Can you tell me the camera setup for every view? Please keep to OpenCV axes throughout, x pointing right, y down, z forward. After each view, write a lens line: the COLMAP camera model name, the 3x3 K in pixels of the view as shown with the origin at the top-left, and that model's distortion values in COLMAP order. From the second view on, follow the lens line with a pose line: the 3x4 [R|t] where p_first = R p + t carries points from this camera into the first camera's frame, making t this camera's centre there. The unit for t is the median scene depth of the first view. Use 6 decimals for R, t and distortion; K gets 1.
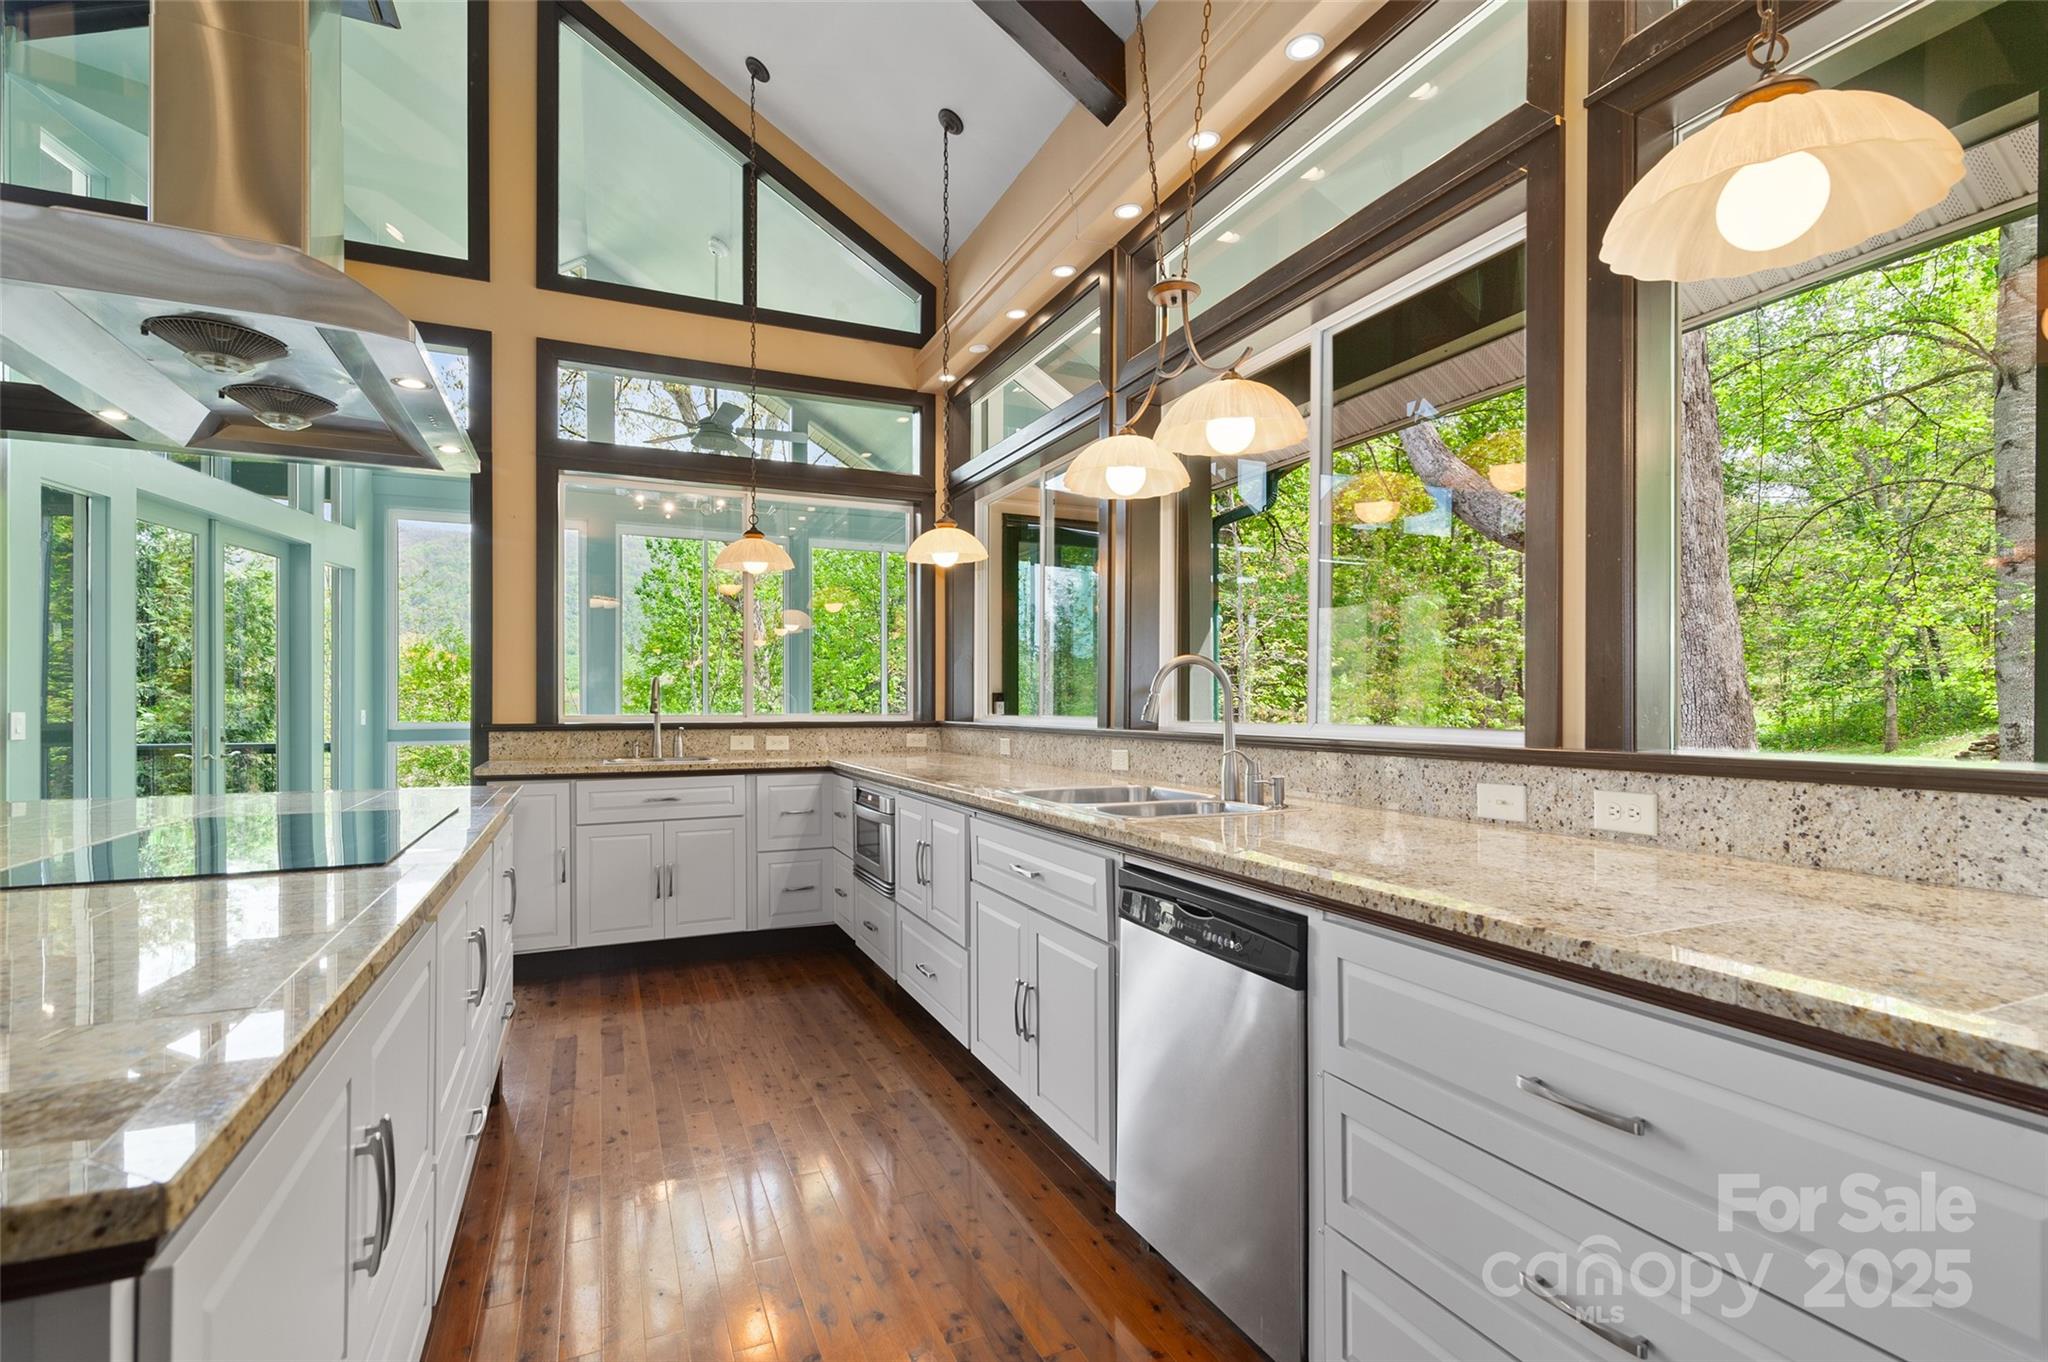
lens RADIAL K [[907.0, 0, 1014.9], [0, 907.0, 702.0], [0, 0, 1]] dist [-0.000639, -0.000150]
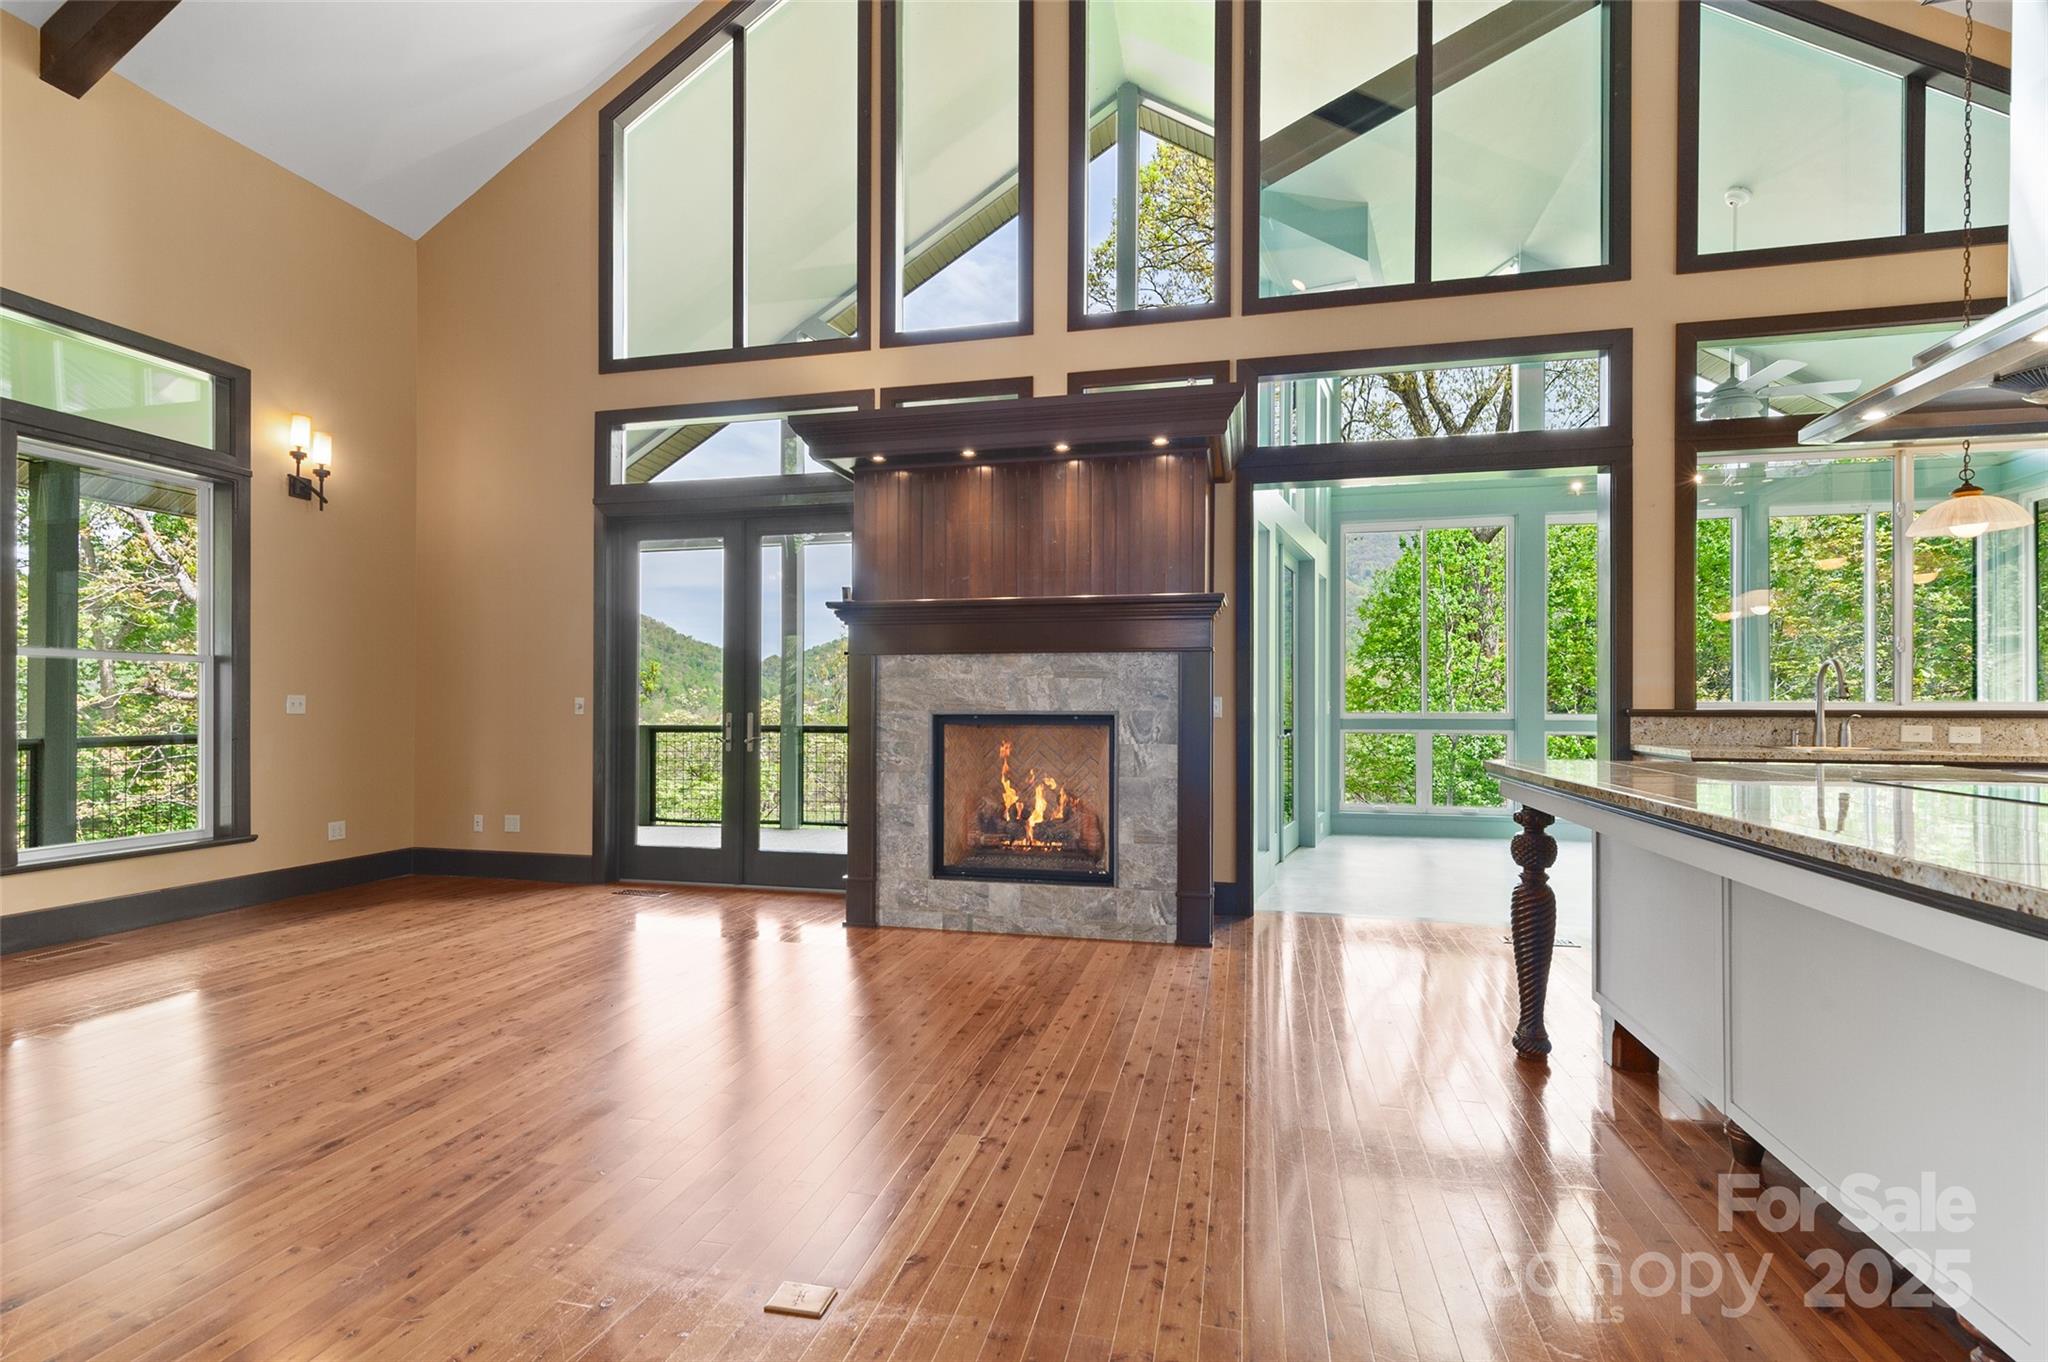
lens RADIAL K [[946.4, 0, 1021.8], [0, 946.4, 708.0], [0, 0, 1]] dist [-0.000002, -0.000438]
pose [[0.790475, 0.002976, -0.612487, -0.445769], [-0.003516, 0.999994, 0.000321, 0.023880], [0.612484, 0.001899, 0.790481, -0.261851]]
